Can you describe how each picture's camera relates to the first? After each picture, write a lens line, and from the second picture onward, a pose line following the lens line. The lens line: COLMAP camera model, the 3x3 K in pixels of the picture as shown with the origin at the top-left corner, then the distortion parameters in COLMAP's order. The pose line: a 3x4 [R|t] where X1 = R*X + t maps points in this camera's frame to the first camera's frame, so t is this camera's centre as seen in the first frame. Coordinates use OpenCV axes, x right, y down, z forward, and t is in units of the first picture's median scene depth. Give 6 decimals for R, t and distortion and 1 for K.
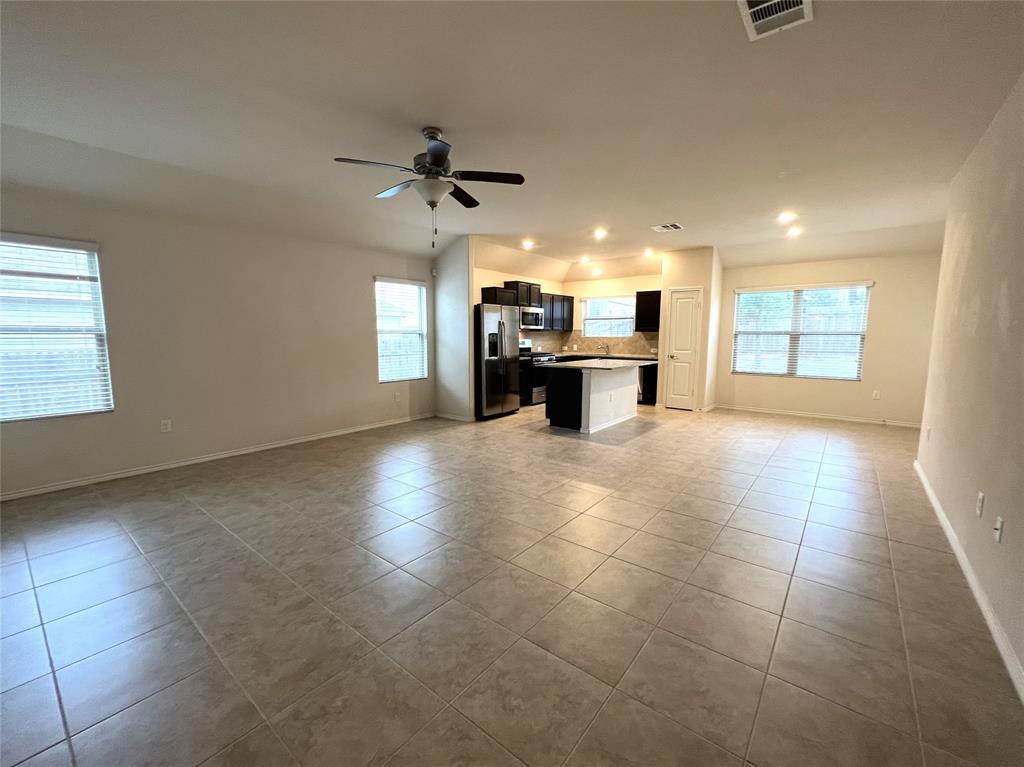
lens RADIAL K [[434.7, 0, 508.9], [0, 434.7, 385.2], [0, 0, 1]] dist [-0.002109, -0.000398]
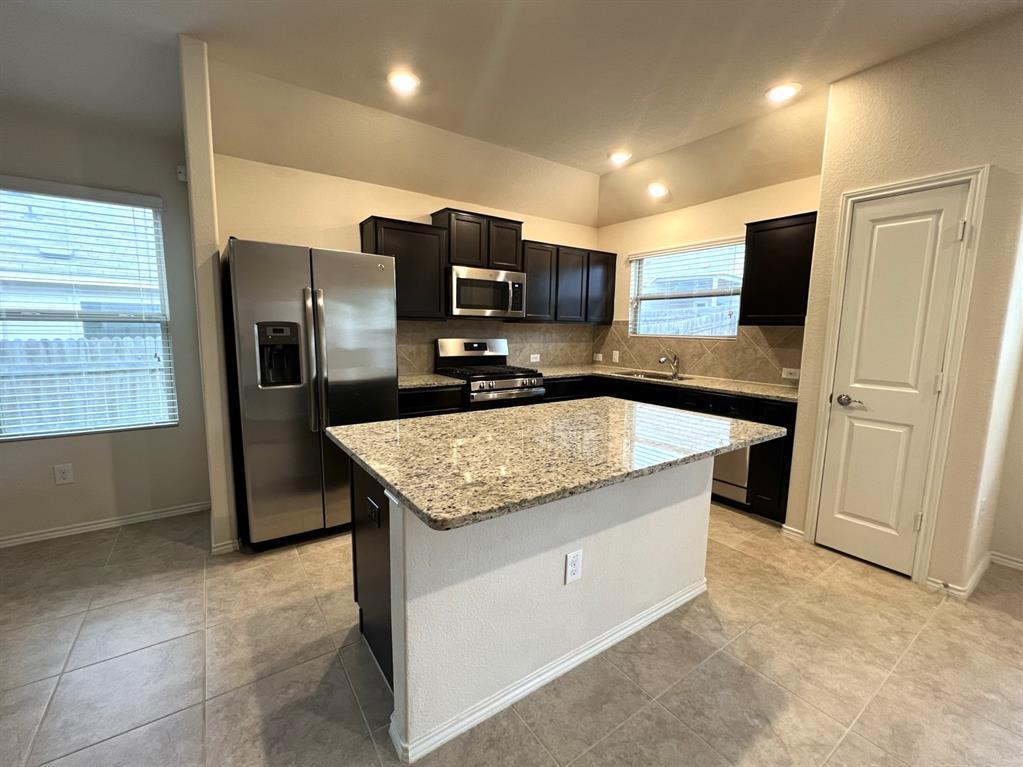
lens RADIAL K [[434.3, 0, 515.7], [0, 434.3, 383.1], [0, 0, 1]] dist [-0.002109, -0.000398]
pose [[0.960445, 0.048501, -0.274212, 0.207064], [-0.047131, 0.998822, 0.011586, -0.065386], [0.274451, 0.001796, 0.961599, 0.563596]]
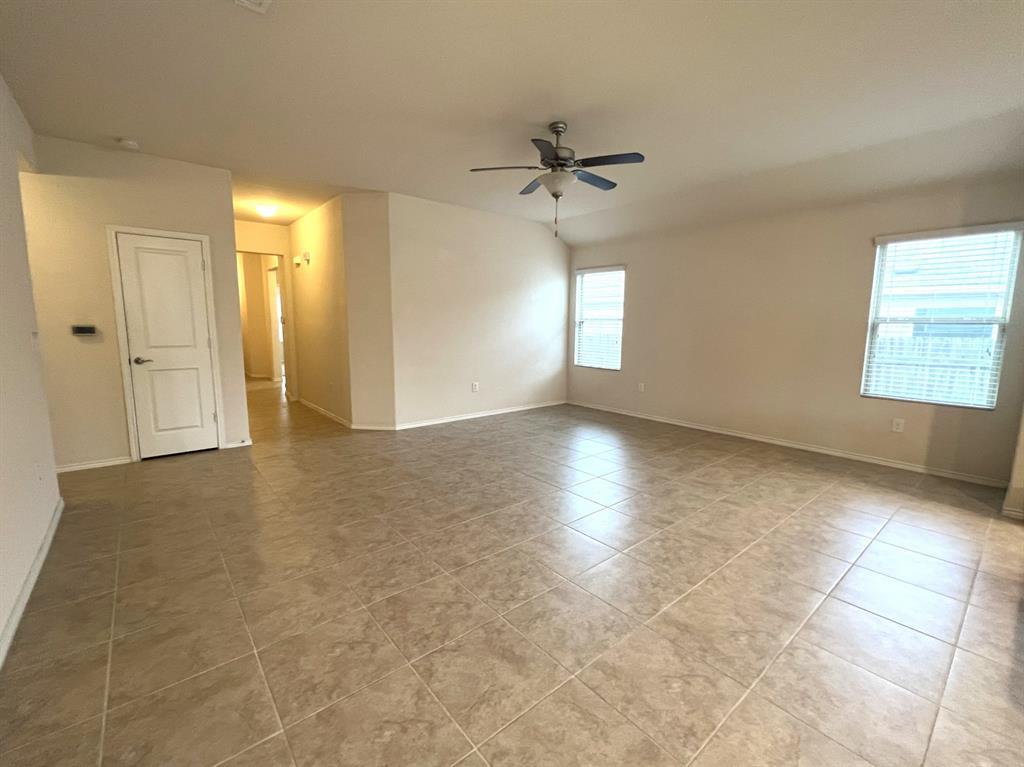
lens RADIAL K [[443.7, 0, 510.4], [0, 443.7, 383.9], [0, 0, 1]] dist [0.001033, 0.000517]
pose [[-0.197273, 0.132119, -0.971405, 0.363810], [-0.130026, 0.978597, 0.159503, -0.047282], [0.971687, 0.157774, -0.175872, 0.438443]]
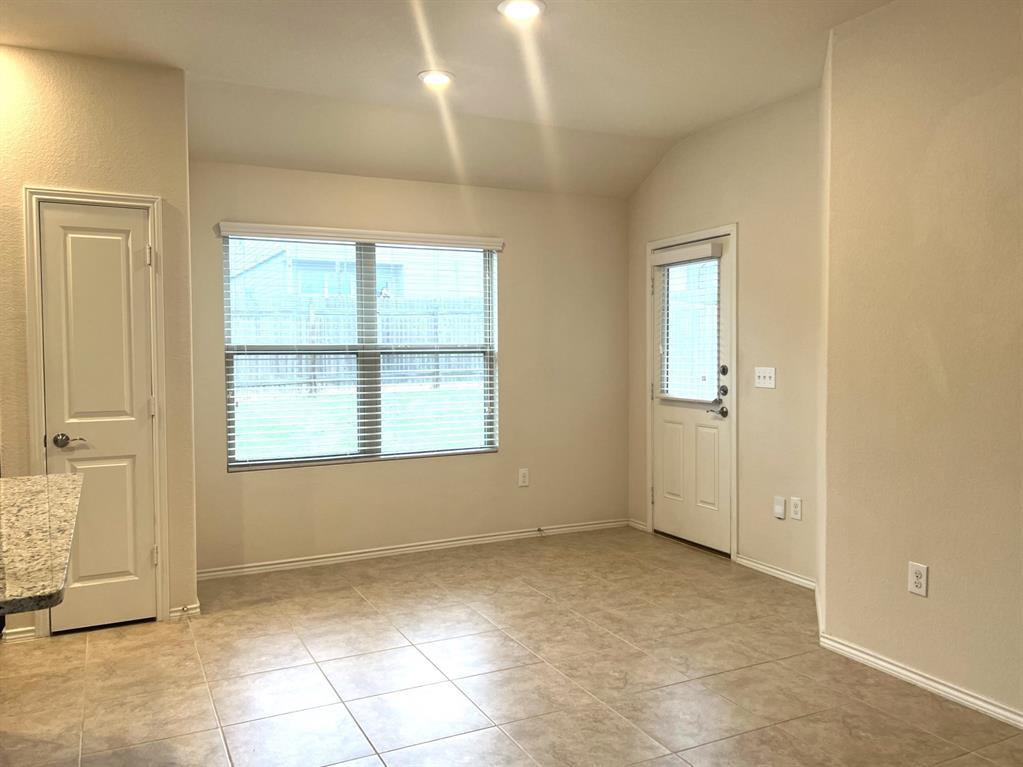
lens RADIAL K [[794.3, 0, 511.5], [0, 794.3, 387.4], [0, 0, 1]] dist [0.003477, 0.000089]
pose [[0.416914, -0.050133, 0.907562, 0.043684], [0.116731, 0.993163, 0.001238, -0.061565], [-0.901419, 0.105424, 0.419916, 0.496343]]
